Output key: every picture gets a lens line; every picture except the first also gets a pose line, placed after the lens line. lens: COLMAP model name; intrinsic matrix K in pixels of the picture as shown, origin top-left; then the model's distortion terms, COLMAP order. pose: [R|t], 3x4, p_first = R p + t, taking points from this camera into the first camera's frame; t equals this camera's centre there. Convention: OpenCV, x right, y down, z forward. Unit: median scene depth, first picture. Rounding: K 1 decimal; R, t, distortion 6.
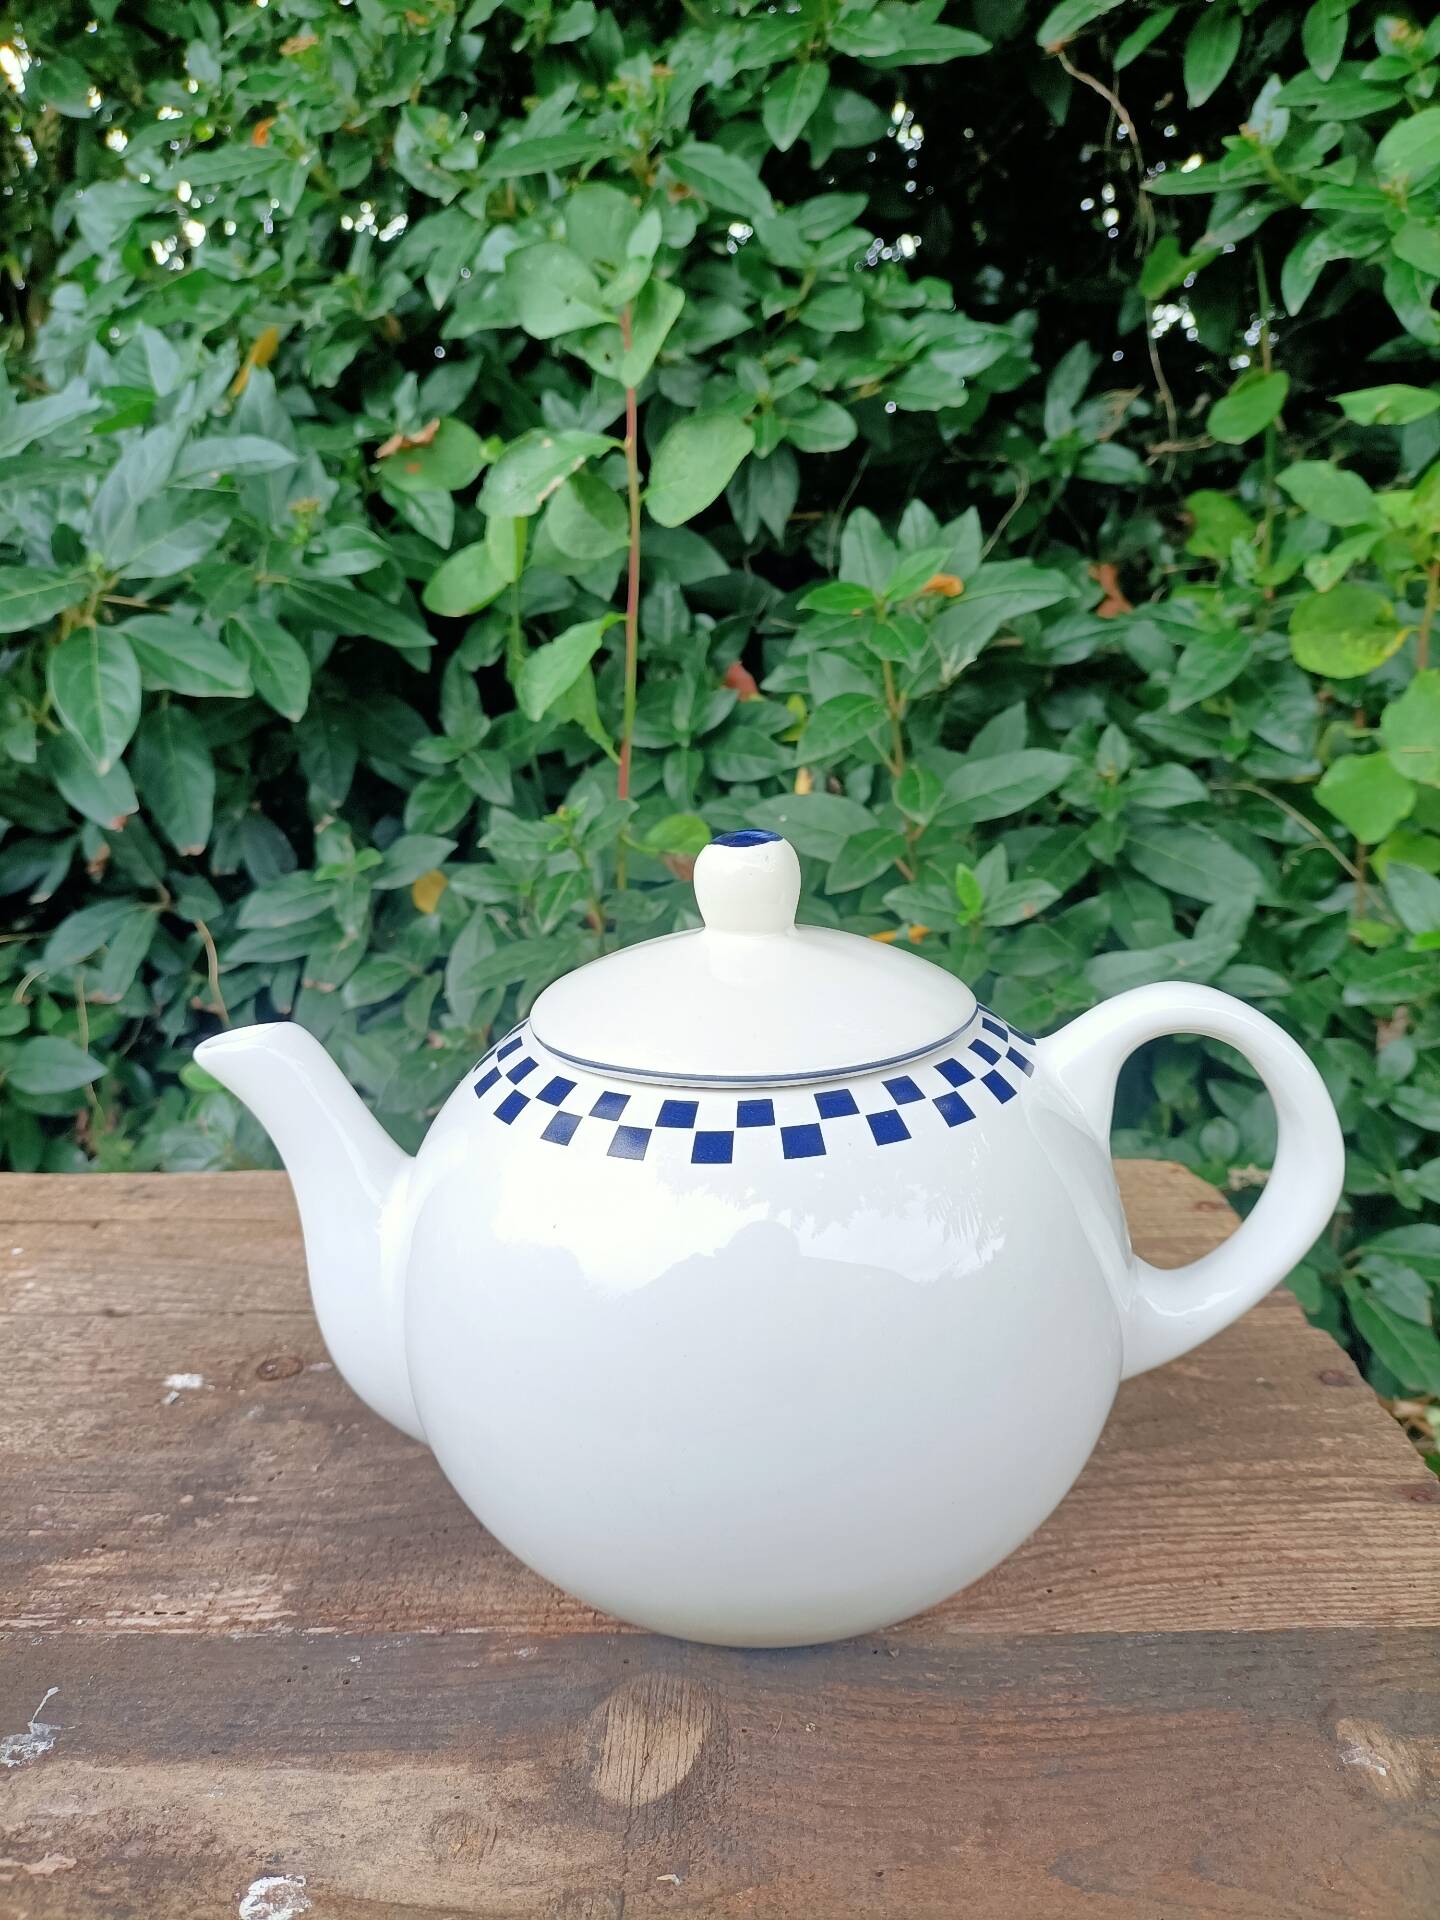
lens RADIAL K [[1423.9, 0, 719.7], [0, 1423.9, 934.8], [0, 0, 1]] dist [-0.000434, -0.015087]
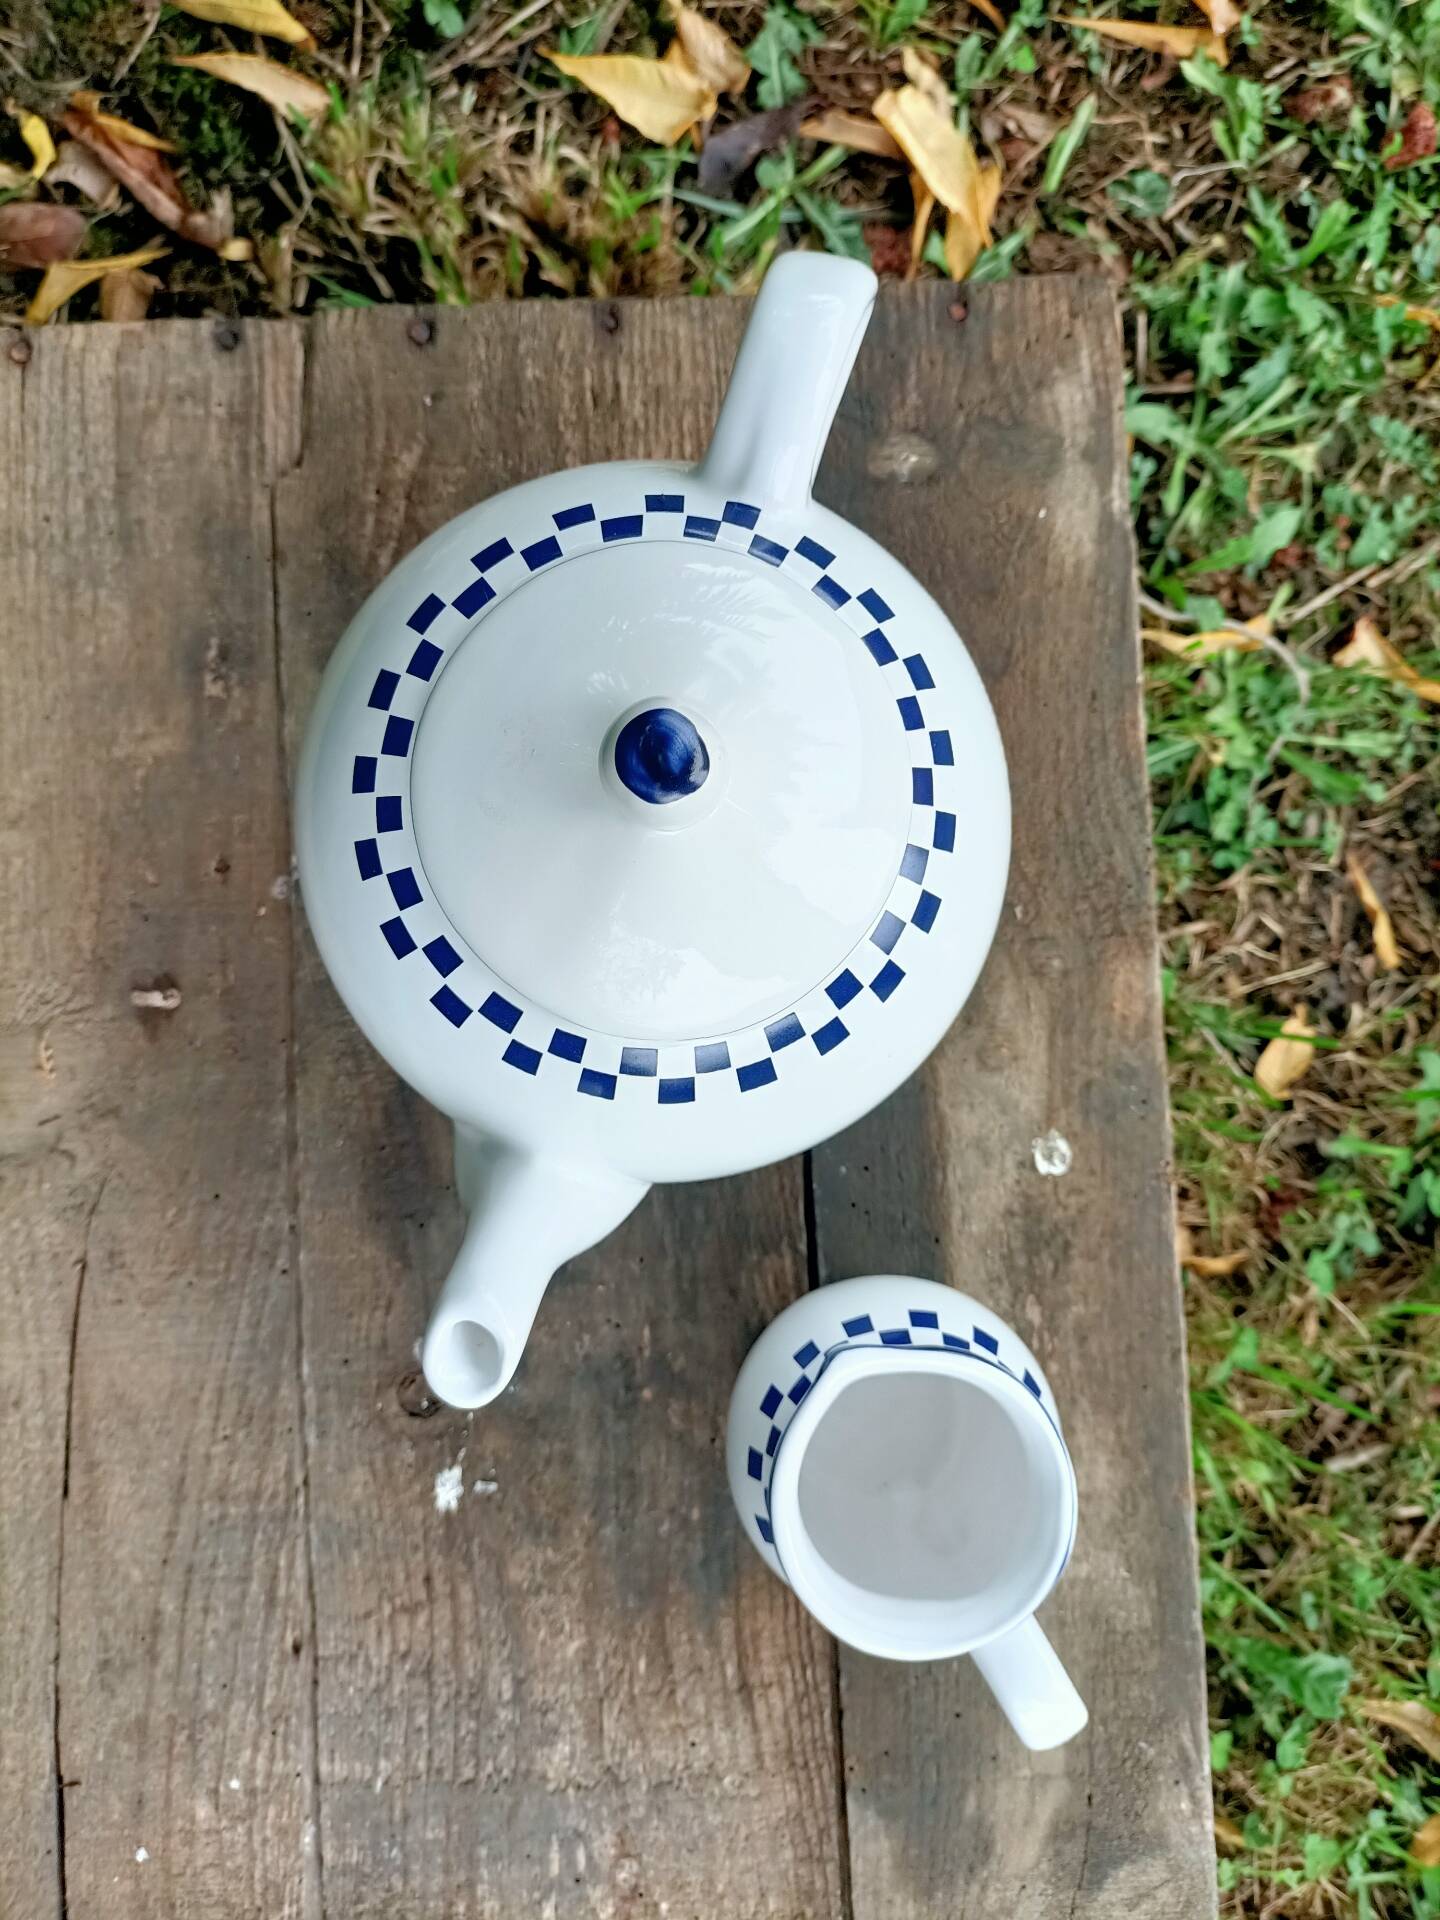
lens RADIAL K [[1496.3, 0, 635.0], [0, 1496.3, 958.5], [0, 0, 1]] dist [-0.002151, -0.030402]
pose [[-0.074020, -0.993408, 0.087536, -0.138410], [0.232436, 0.068174, 0.970219, -0.735982], [-0.969791, 0.092162, 0.225857, 0.706460]]
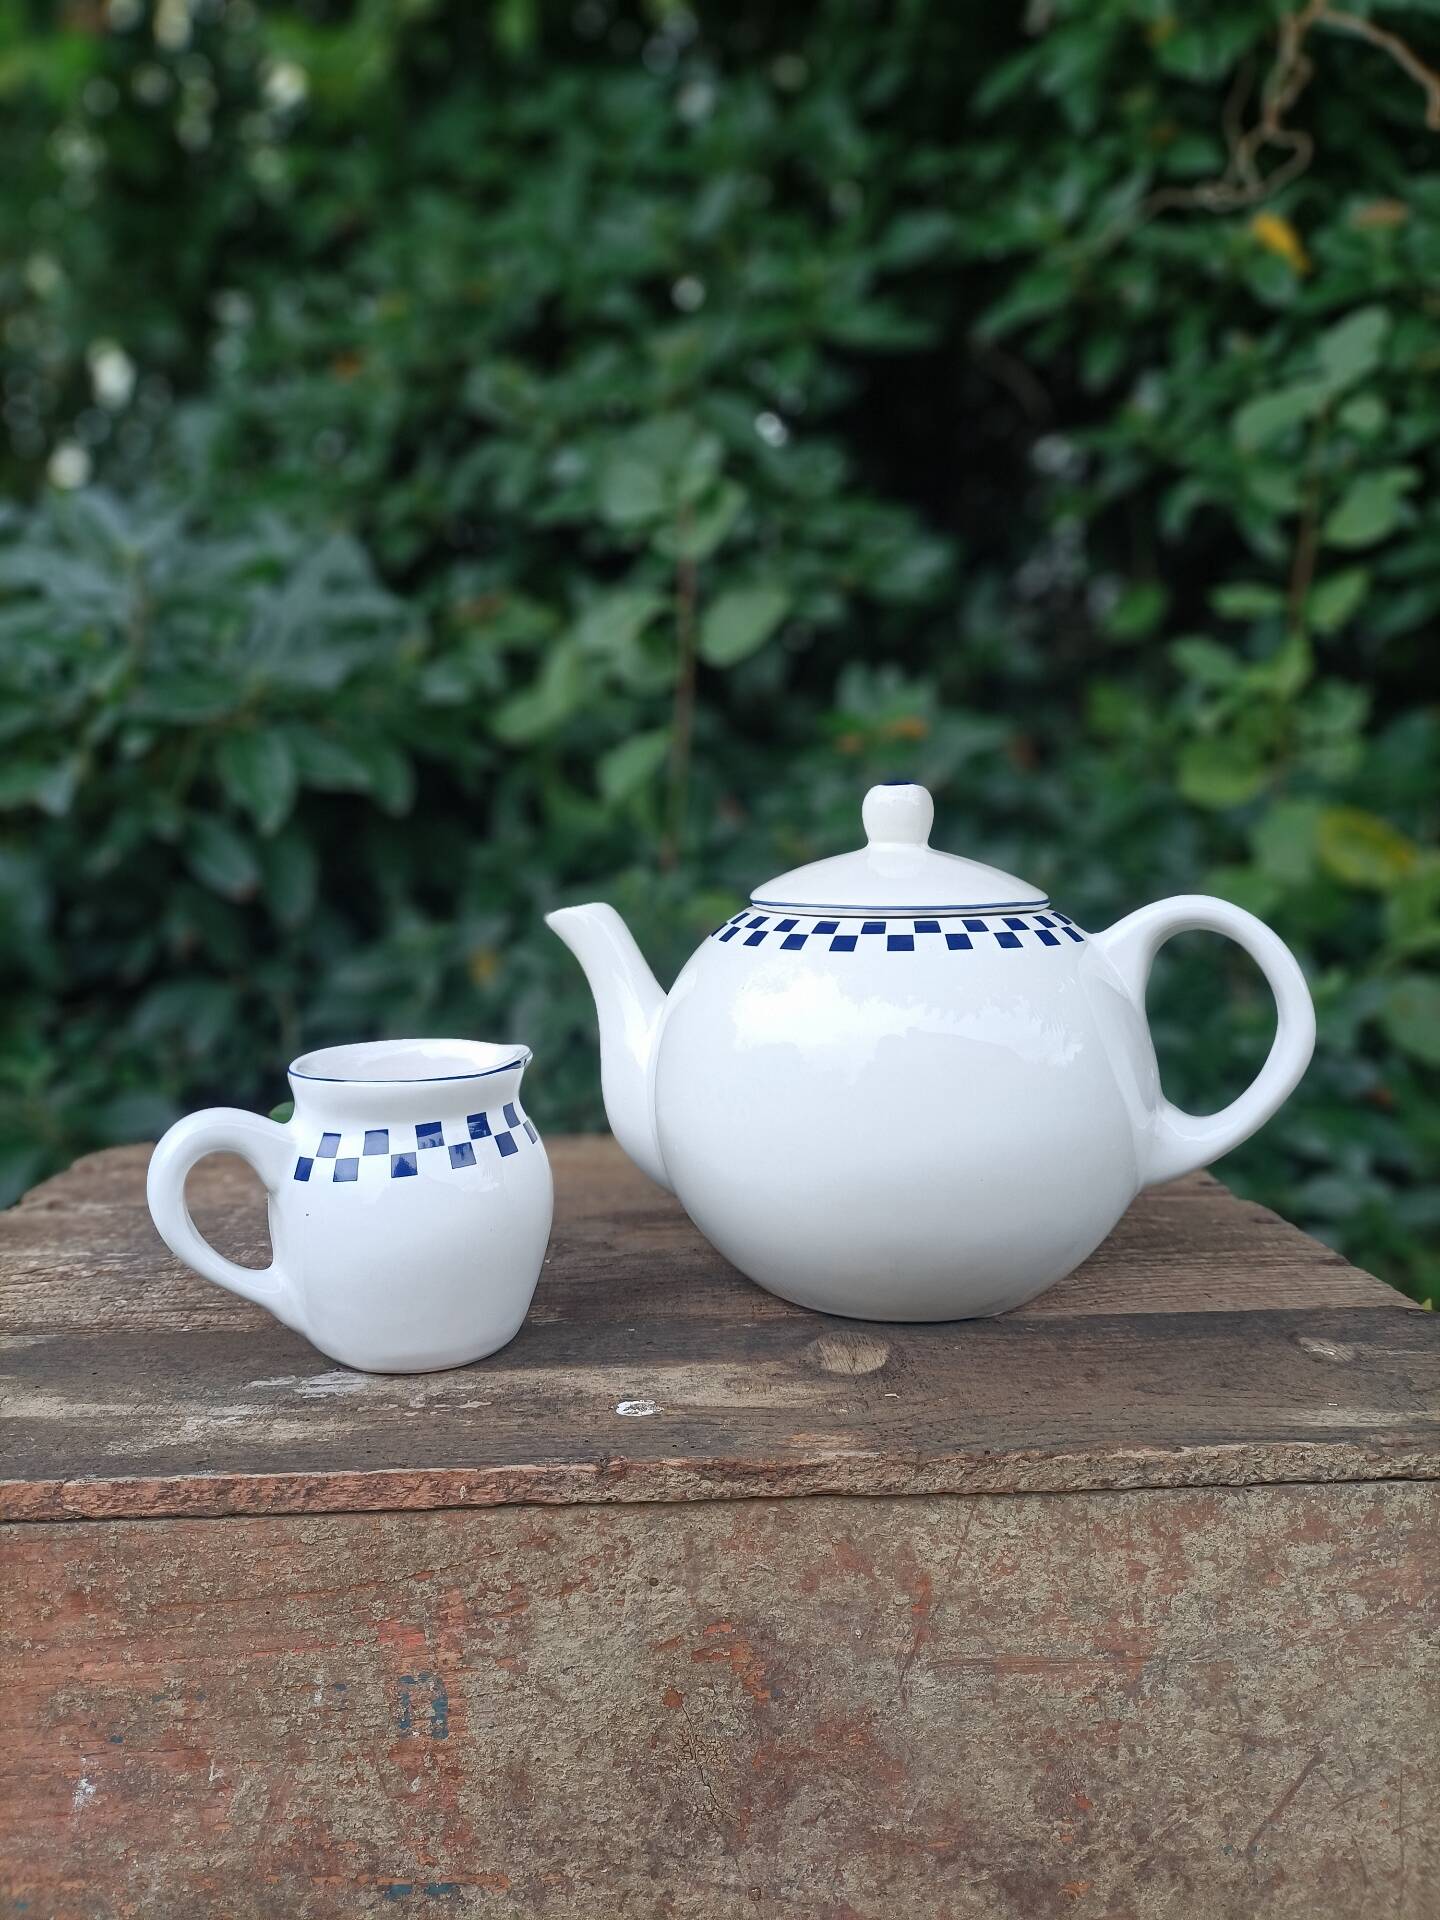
lens RADIAL K [[1382.3, 0, 719.4], [0, 1382.3, 946.4], [0, 0, 1]] dist [0.022723, -0.035902]
pose [[0.995918, 0.021123, 0.087752, -0.246086], [-0.007727, 0.988614, -0.150274, 0.277872], [-0.089927, 0.148982, 0.984742, -0.359246]]
